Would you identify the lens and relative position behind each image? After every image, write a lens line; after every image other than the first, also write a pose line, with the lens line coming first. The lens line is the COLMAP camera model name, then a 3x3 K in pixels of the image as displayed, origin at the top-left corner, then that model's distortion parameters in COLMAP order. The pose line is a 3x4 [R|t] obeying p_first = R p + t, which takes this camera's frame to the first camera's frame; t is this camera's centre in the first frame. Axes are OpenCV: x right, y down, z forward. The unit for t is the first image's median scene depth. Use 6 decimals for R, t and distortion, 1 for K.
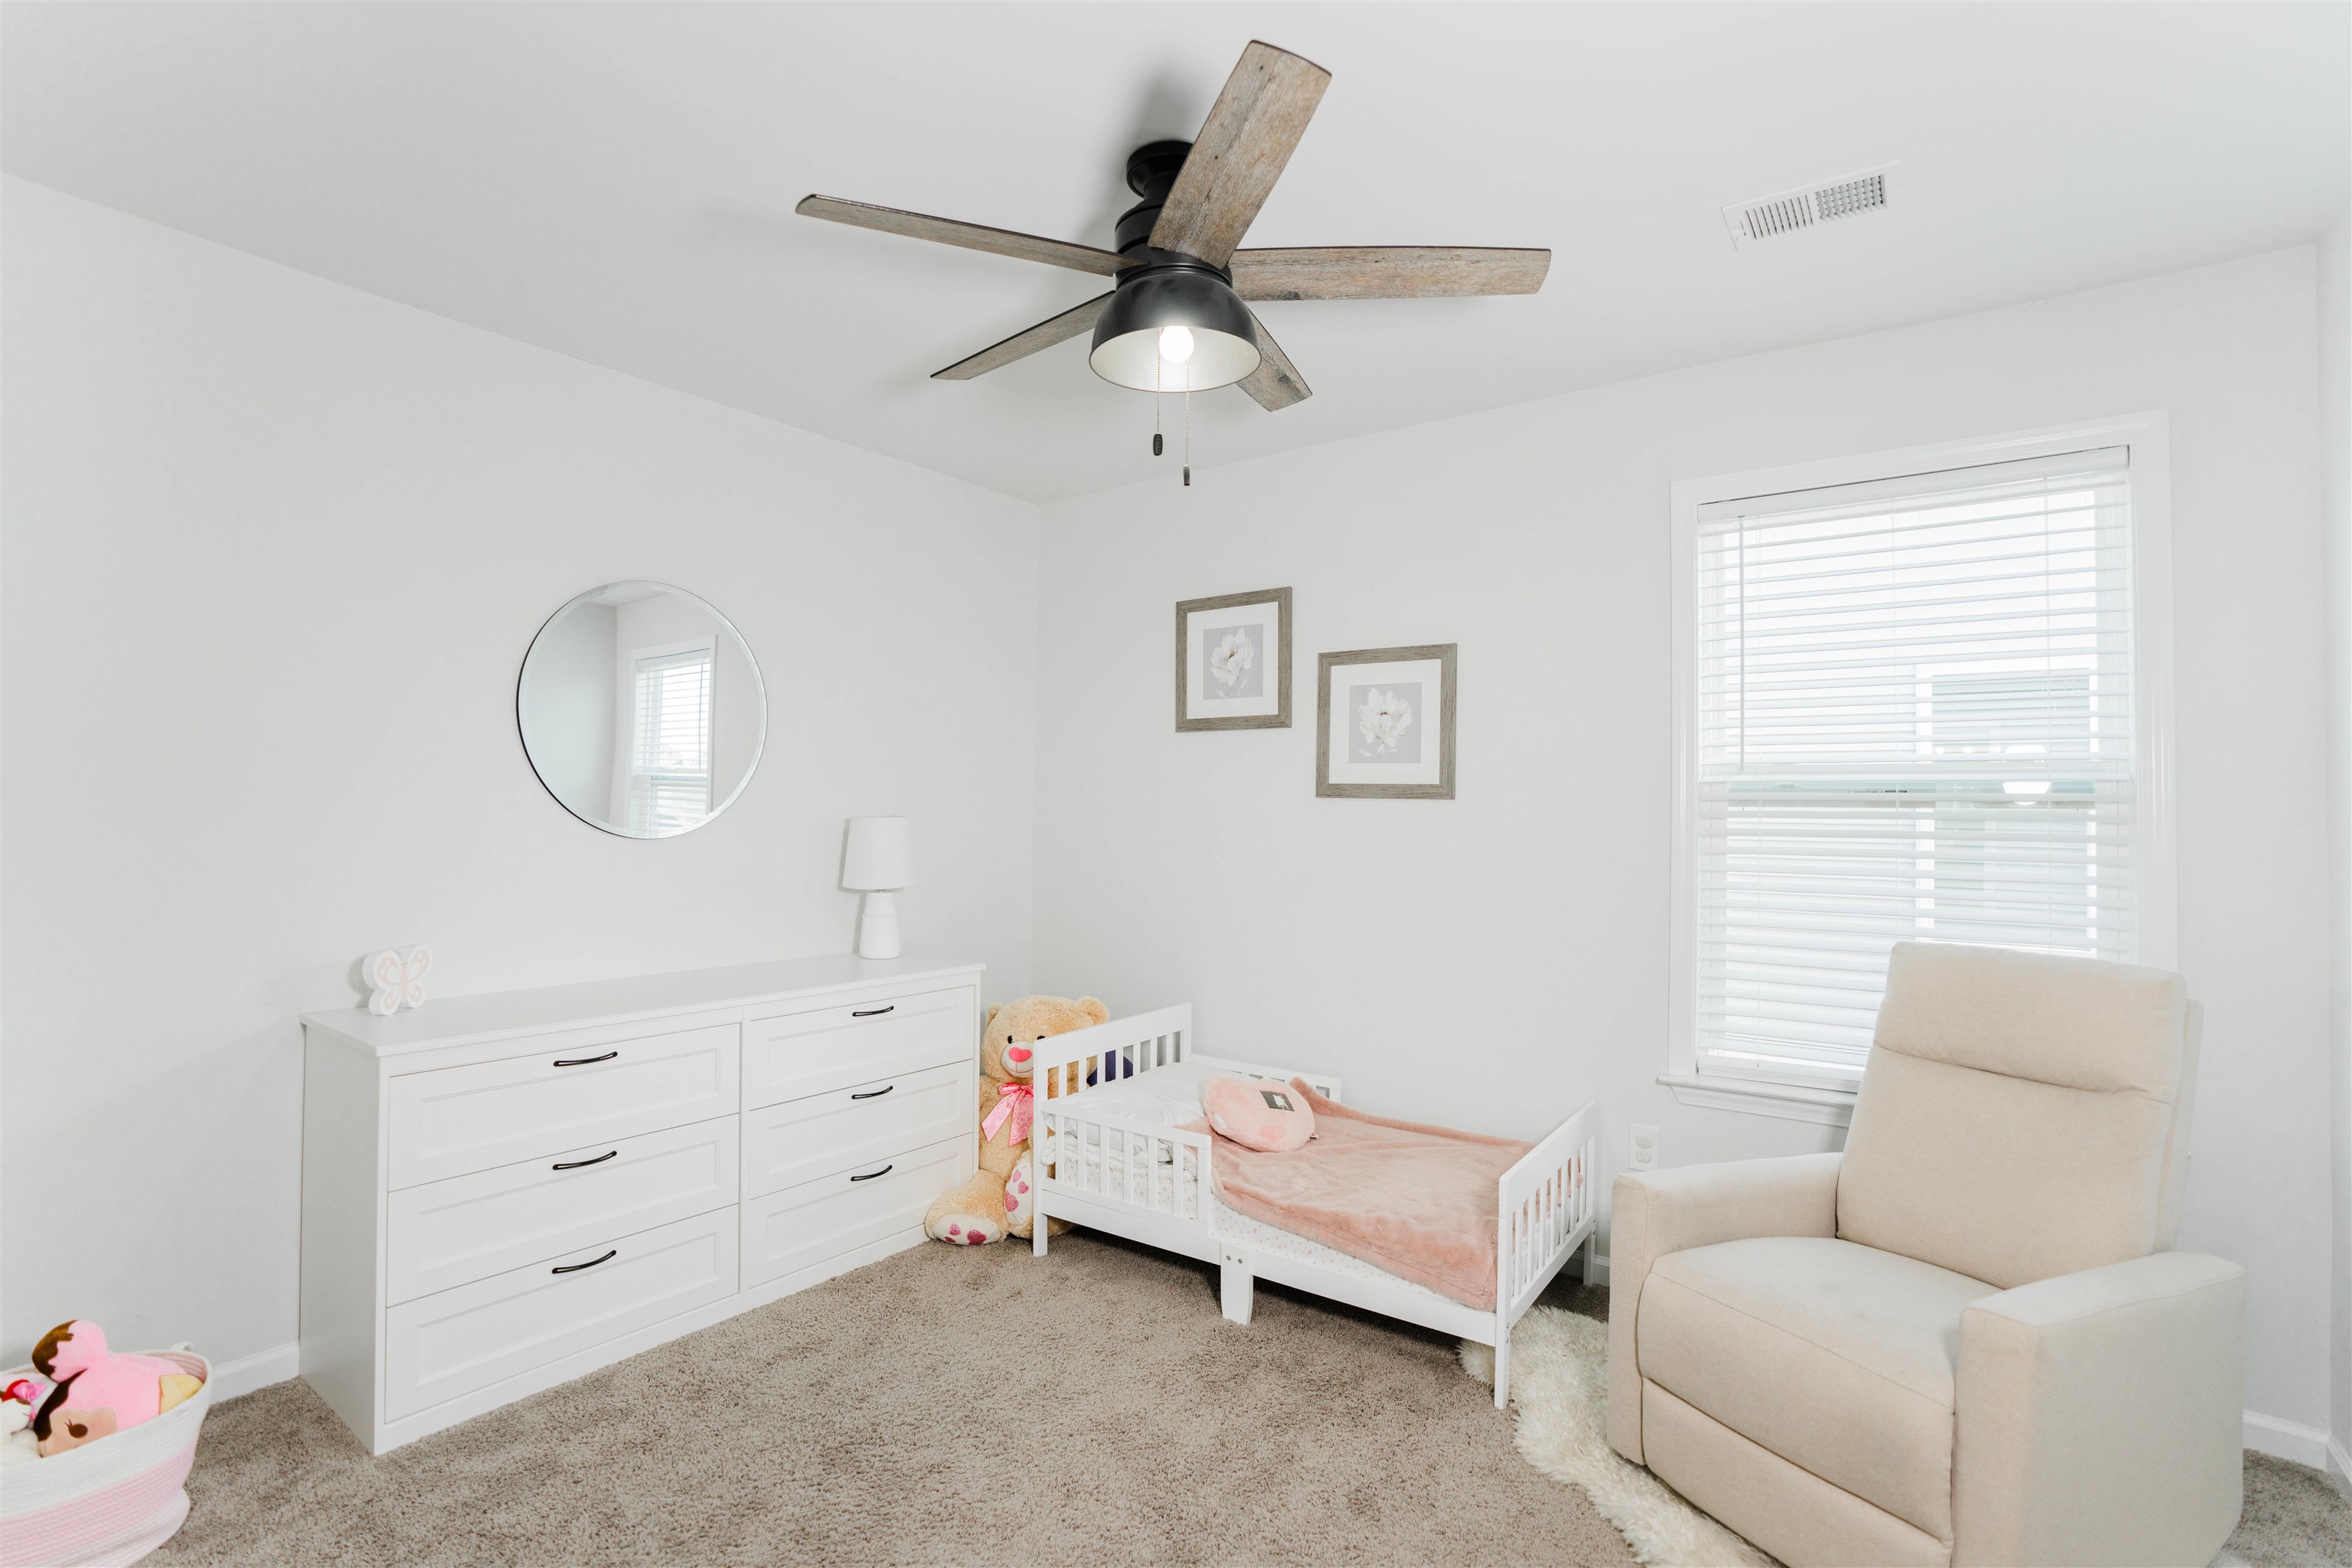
lens RADIAL K [[1082.9, 0, 1171.7], [0, 1082.9, 782.2], [0, 0, 1]] dist [-0.071920, 0.029454]
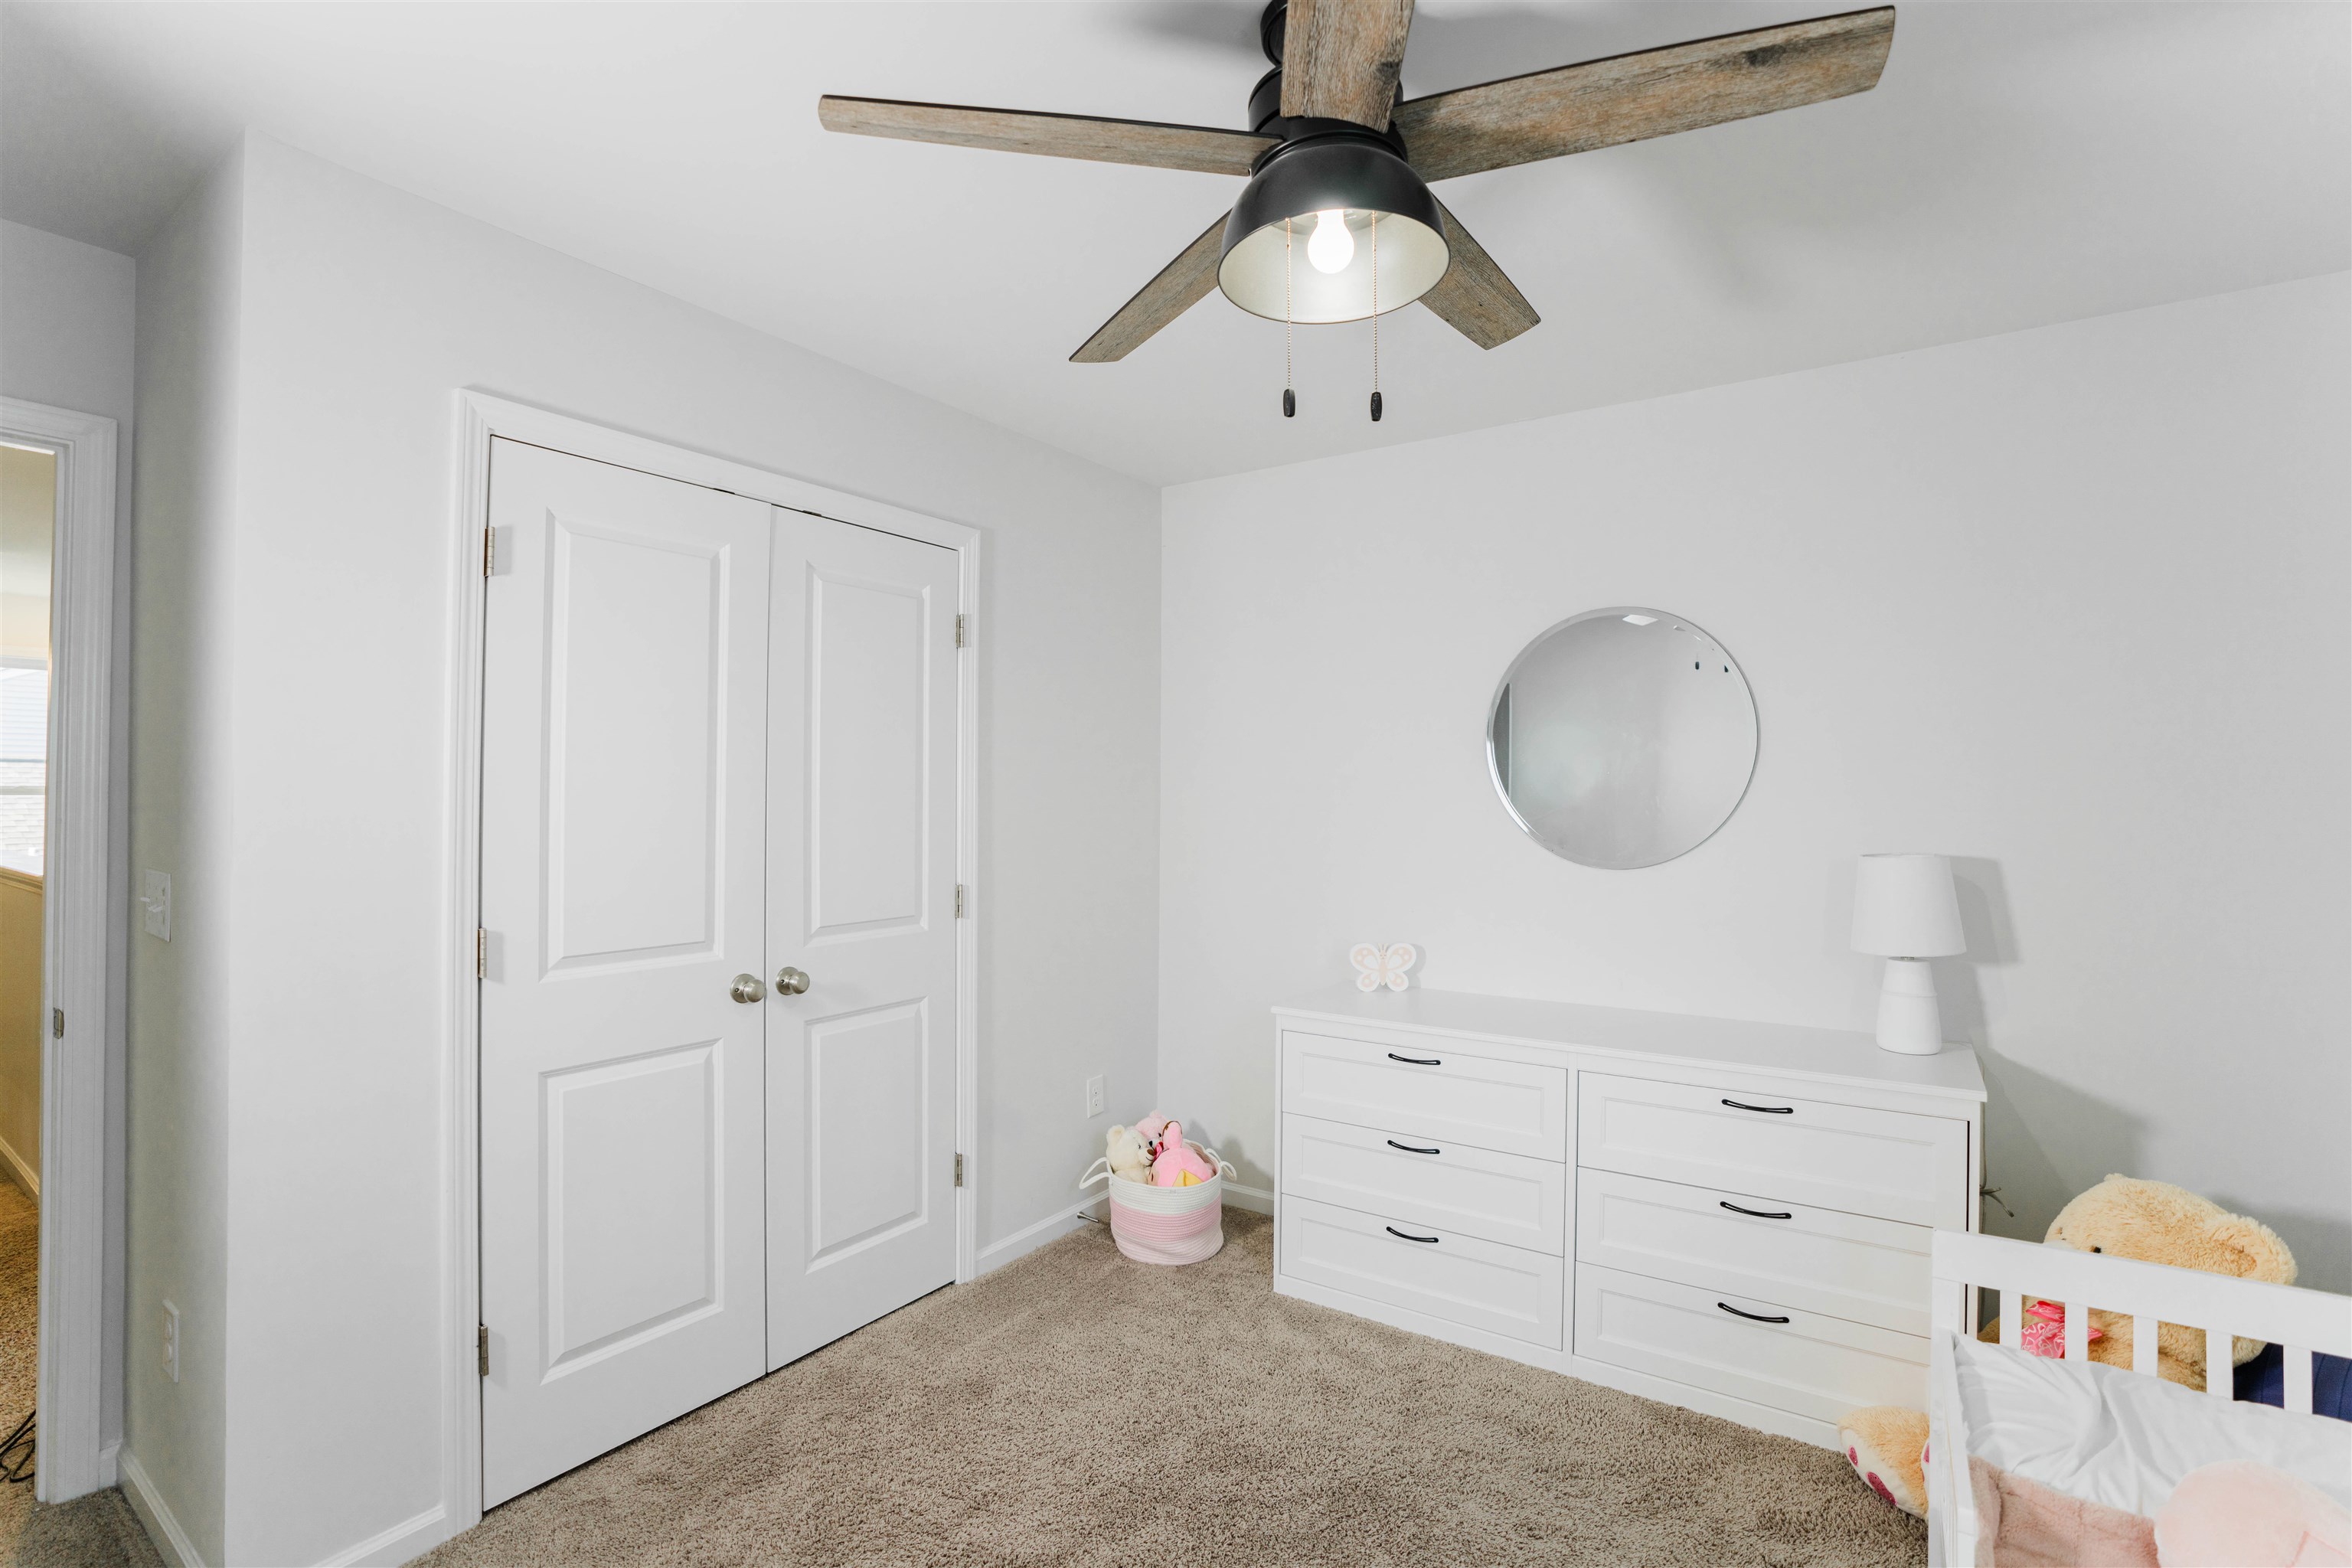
lens RADIAL K [[1082.9, 0, 1171.7], [0, 1082.9, 782.2], [0, 0, 1]] dist [-0.071920, 0.029454]
pose [[0.040988, -0.021300, -0.998933, 0.604363], [0.022007, 0.999549, -0.020410, -0.020020], [0.998917, -0.021147, 0.041438, 0.698280]]
